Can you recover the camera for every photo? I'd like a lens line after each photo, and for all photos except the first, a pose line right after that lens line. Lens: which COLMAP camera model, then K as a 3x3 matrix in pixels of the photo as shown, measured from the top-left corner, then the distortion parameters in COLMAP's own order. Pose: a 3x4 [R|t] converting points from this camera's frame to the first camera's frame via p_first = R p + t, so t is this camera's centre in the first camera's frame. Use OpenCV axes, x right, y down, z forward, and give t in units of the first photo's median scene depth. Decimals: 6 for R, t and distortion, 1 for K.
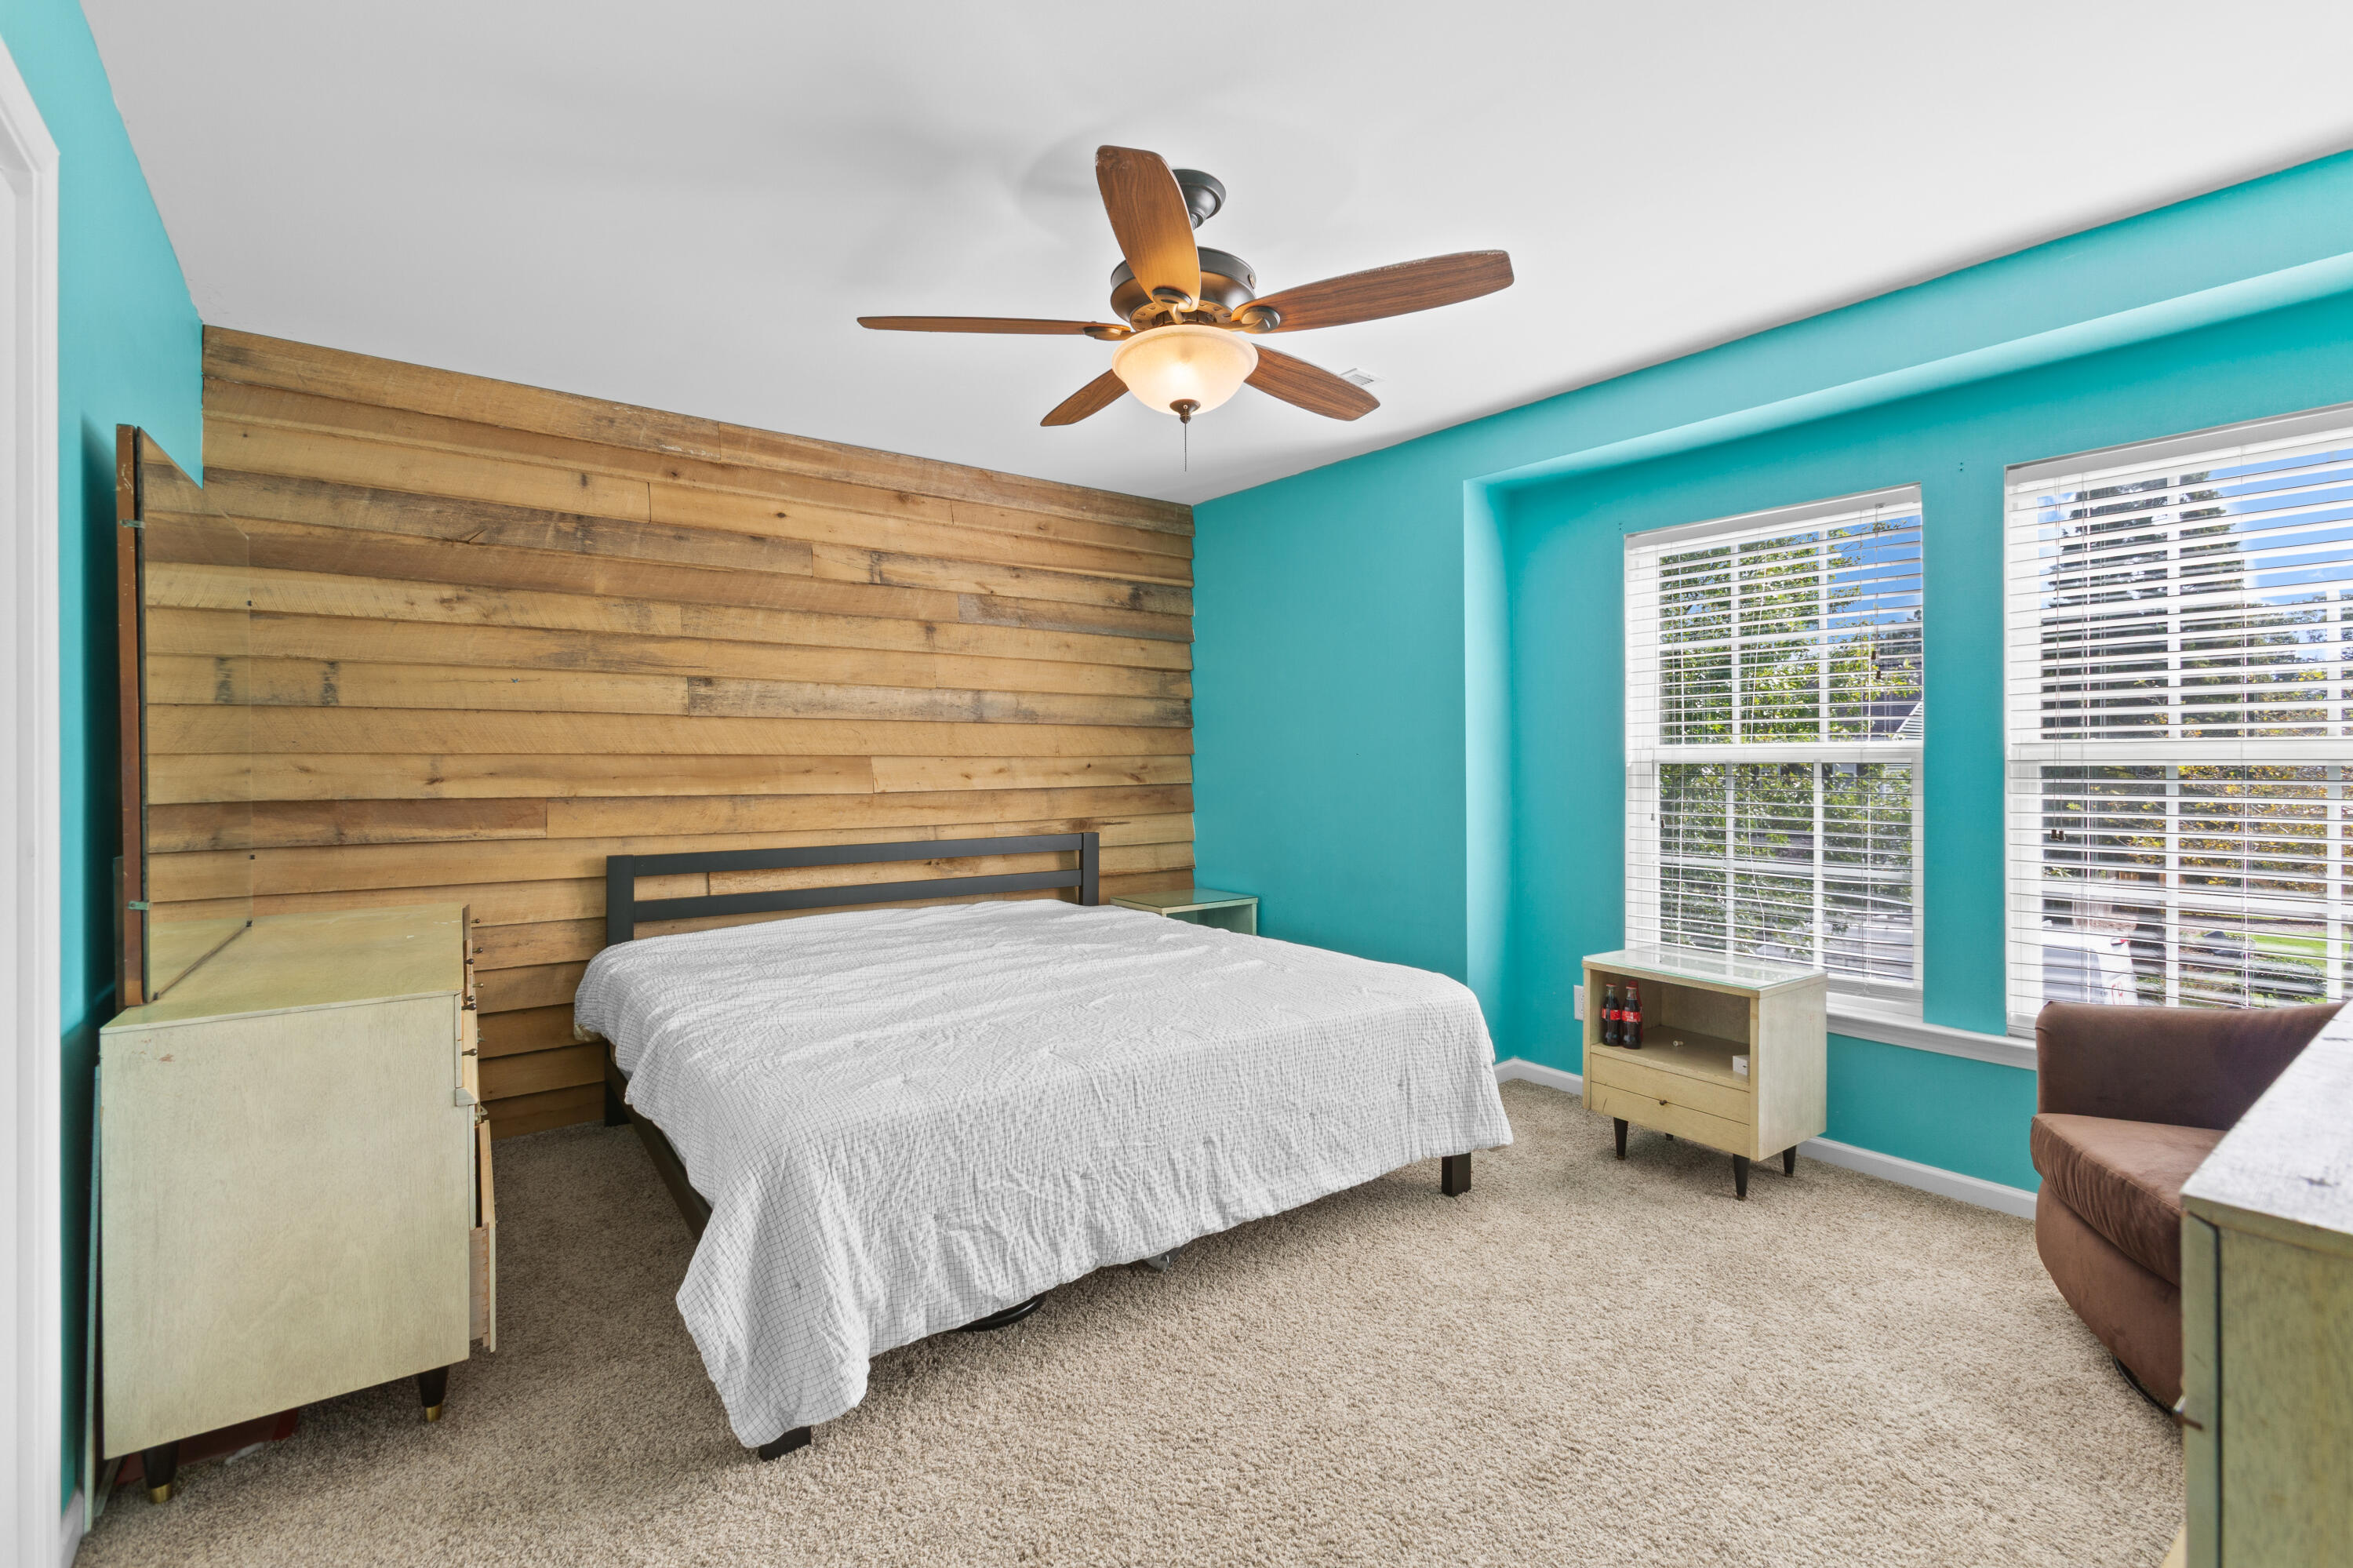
lens RADIAL K [[1041.1, 0, 1167.5], [0, 1041.1, 765.2], [0, 0, 1]] dist [-0.020004, 0.013127]
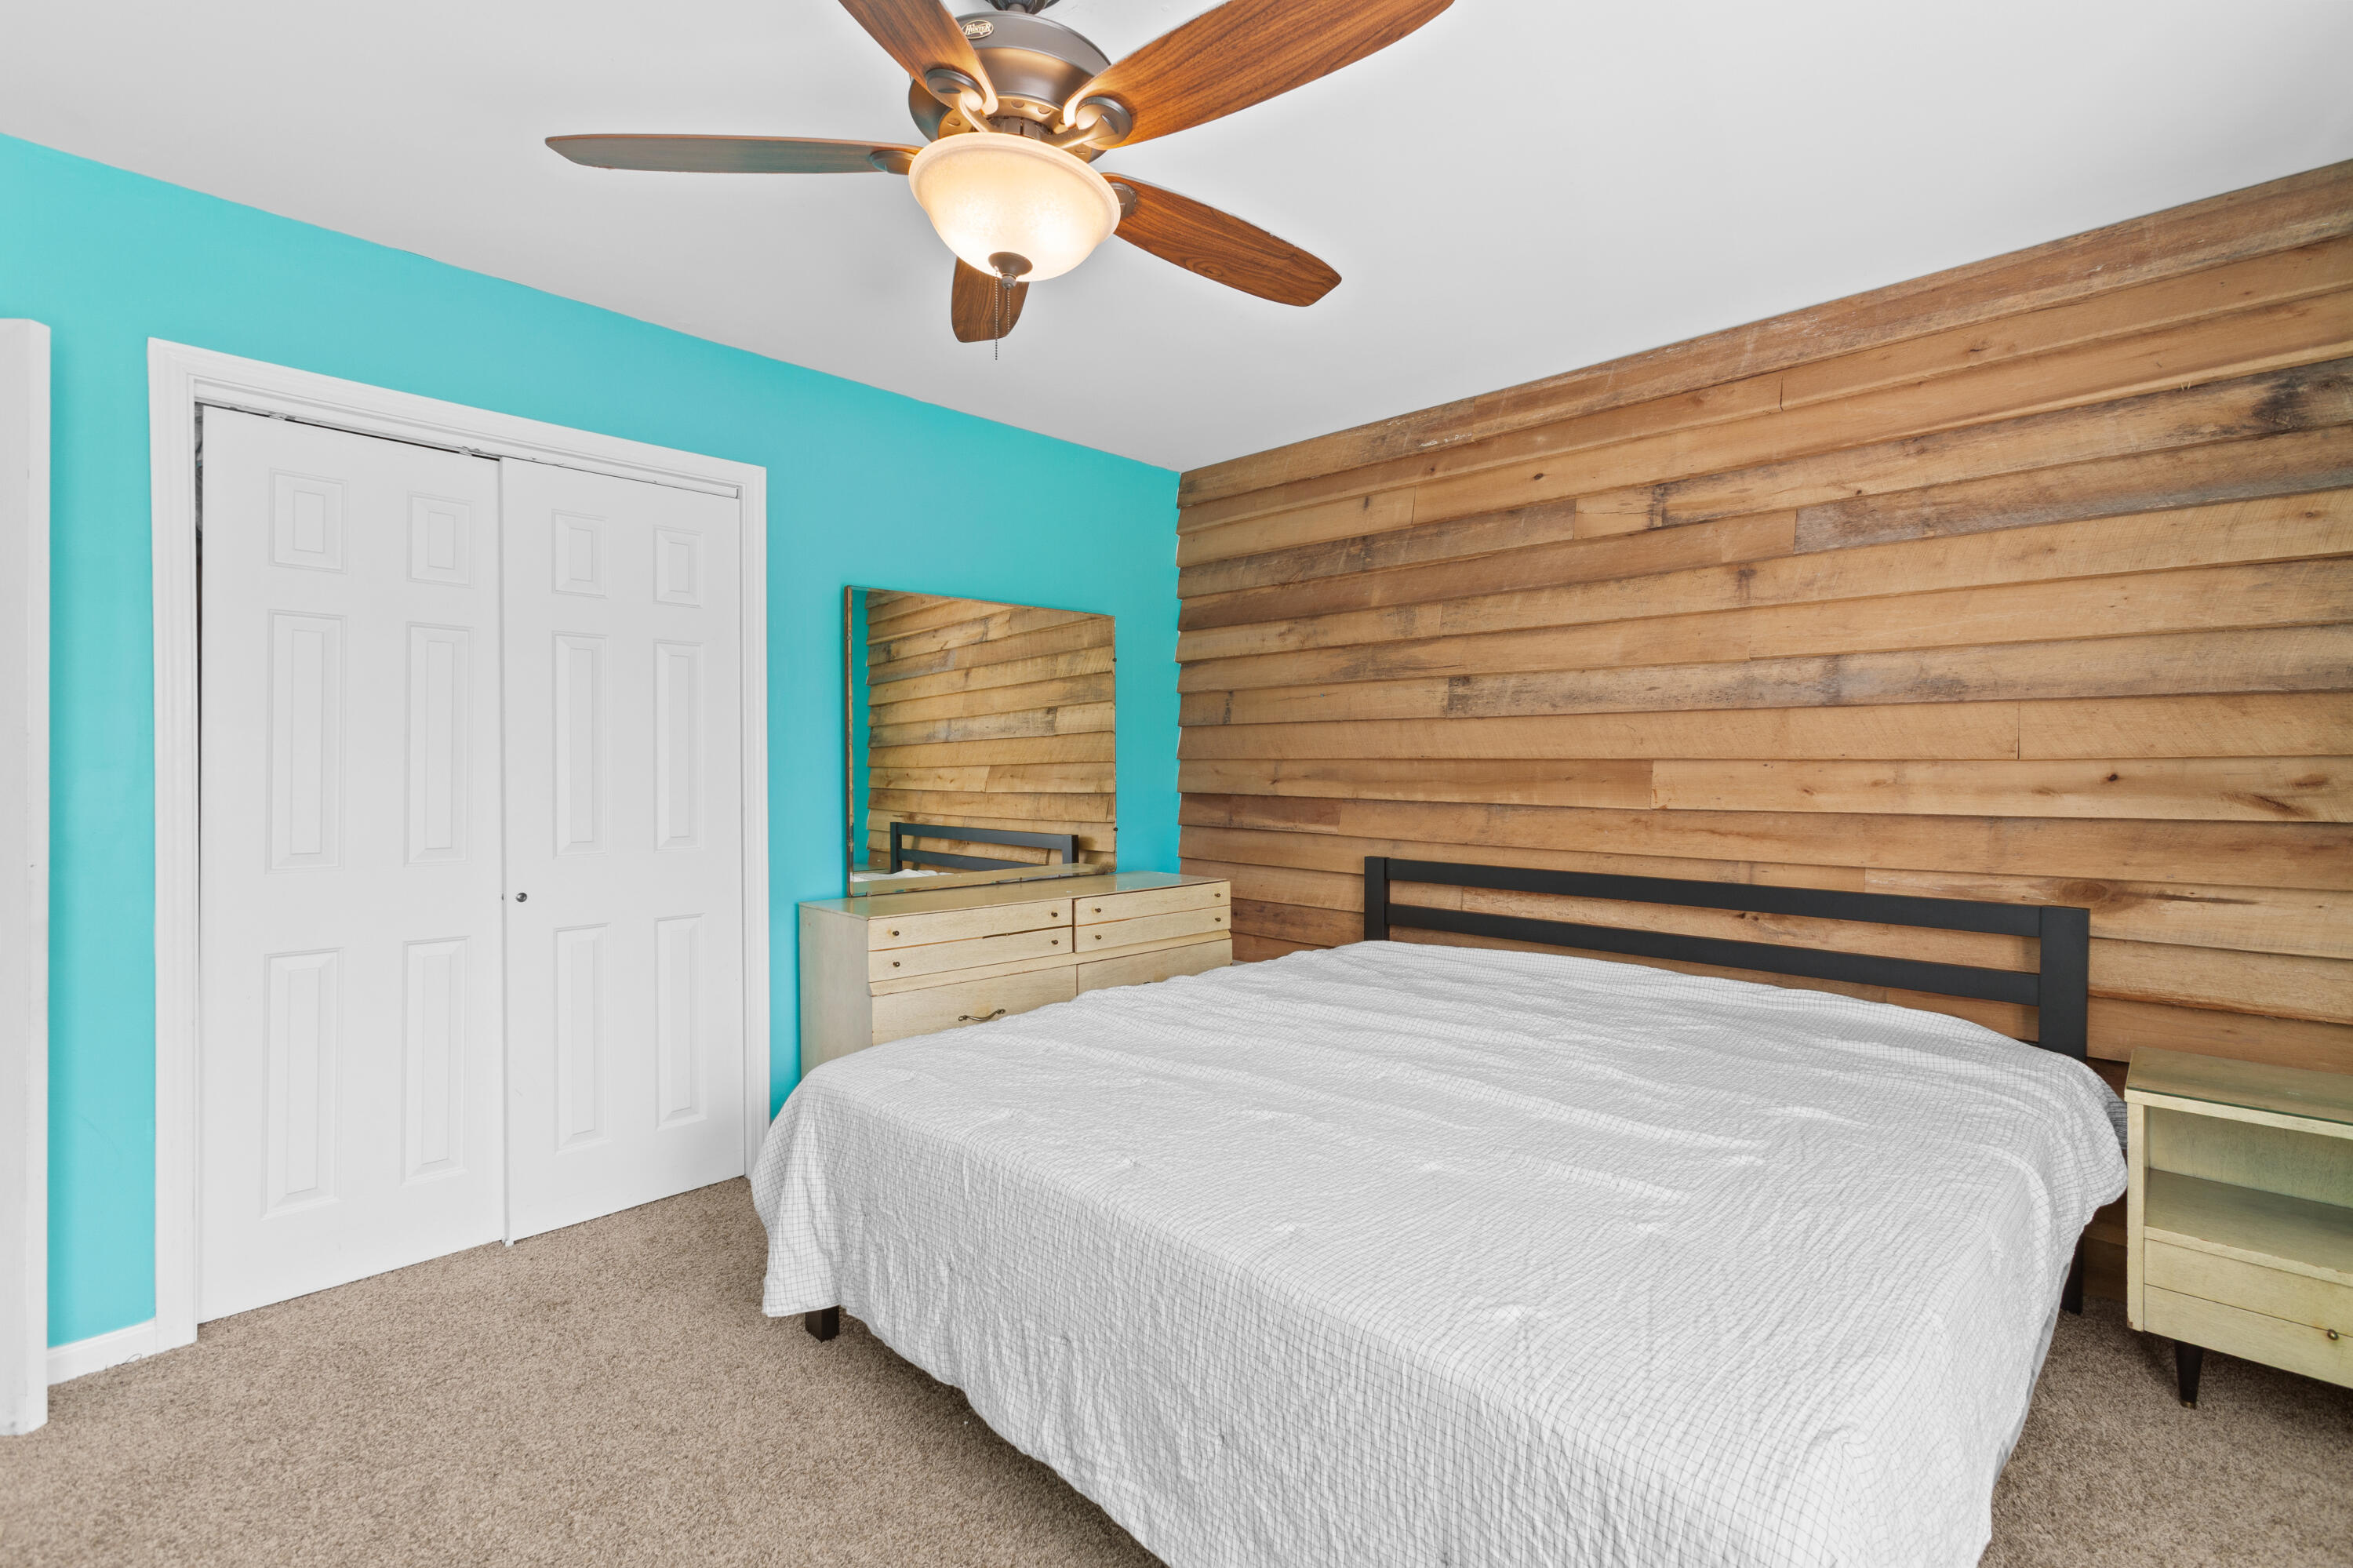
lens RADIAL K [[1041.1, 0, 1167.5], [0, 1041.1, 765.2], [0, 0, 1]] dist [-0.020004, 0.013127]
pose [[0.159263, 0.002344, -0.987233, 0.423205], [-0.005263, 0.999985, 0.001525, -0.004519], [0.987222, 0.004953, 0.159273, 0.573521]]
